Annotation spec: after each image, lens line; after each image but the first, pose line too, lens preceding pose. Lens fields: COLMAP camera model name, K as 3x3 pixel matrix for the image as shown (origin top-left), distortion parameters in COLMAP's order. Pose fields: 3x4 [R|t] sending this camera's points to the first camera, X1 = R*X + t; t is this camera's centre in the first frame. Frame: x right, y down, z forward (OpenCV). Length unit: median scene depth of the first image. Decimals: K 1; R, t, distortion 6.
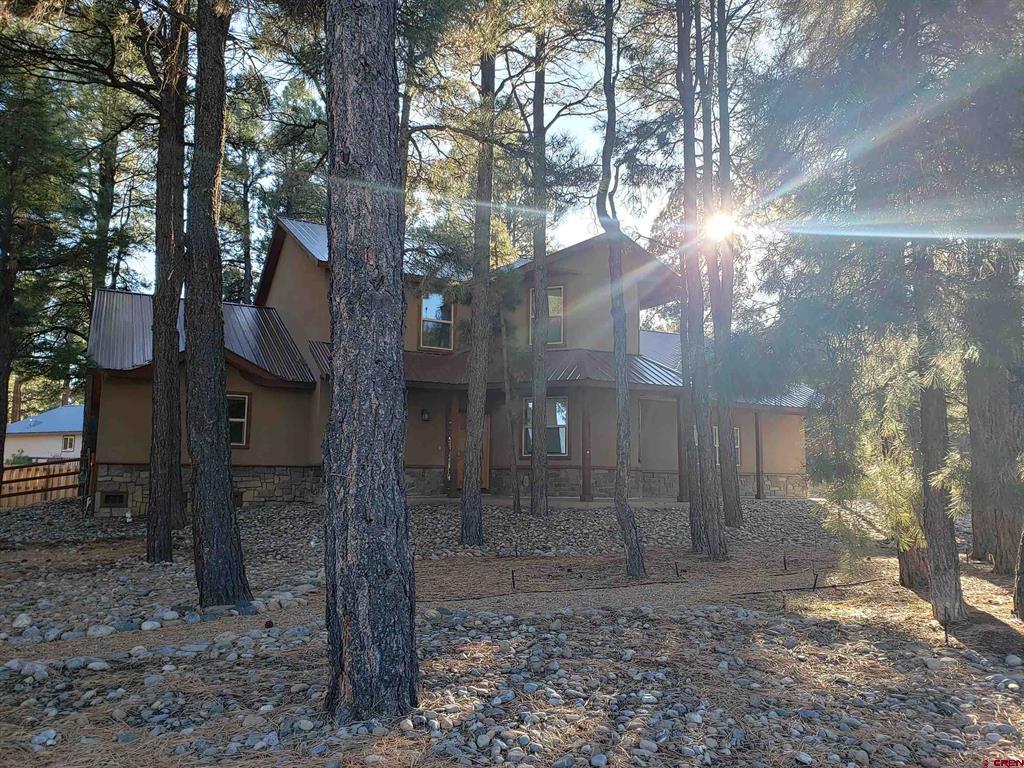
lens RADIAL K [[790.7, 0, 512.0], [0, 790.7, 384.0], [0, 0, 1]] dist [0.040667, 0.005122]
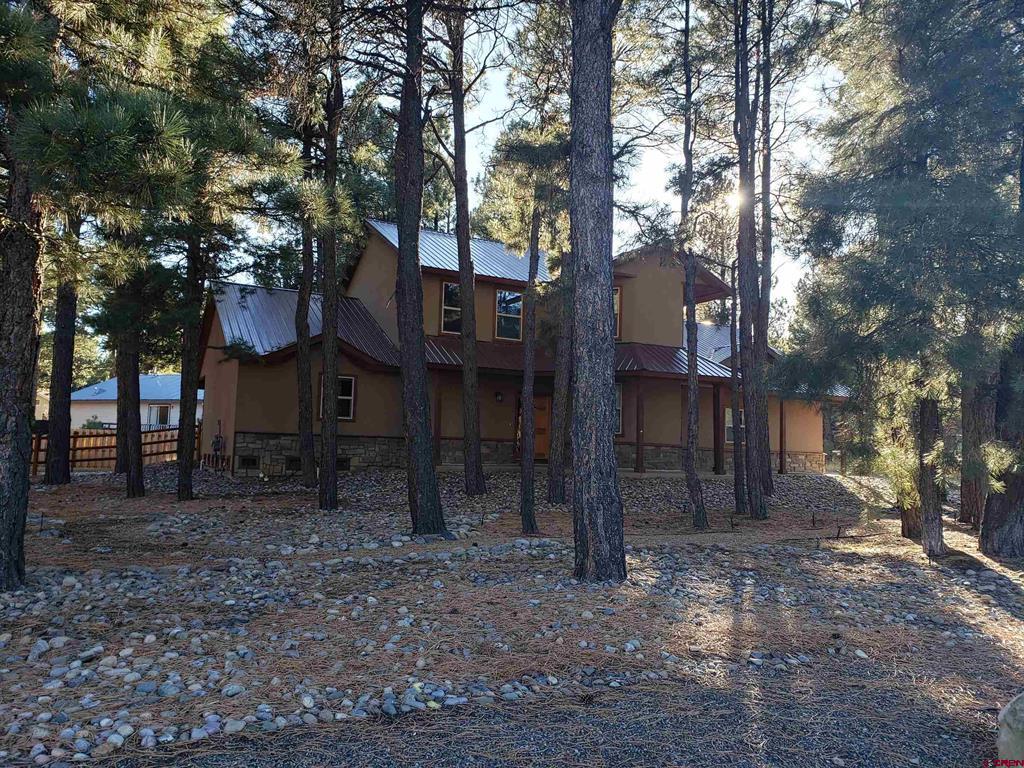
lens RADIAL K [[809.3, 0, 512.0], [0, 809.3, 384.0], [0, 0, 1]] dist [0.067430, -0.009173]
pose [[0.999802, 0.019922, 0.000188, -0.184279], [-0.019916, 0.999178, 0.035301, -0.043160], [0.000516, -0.035298, 0.999377, -0.392246]]
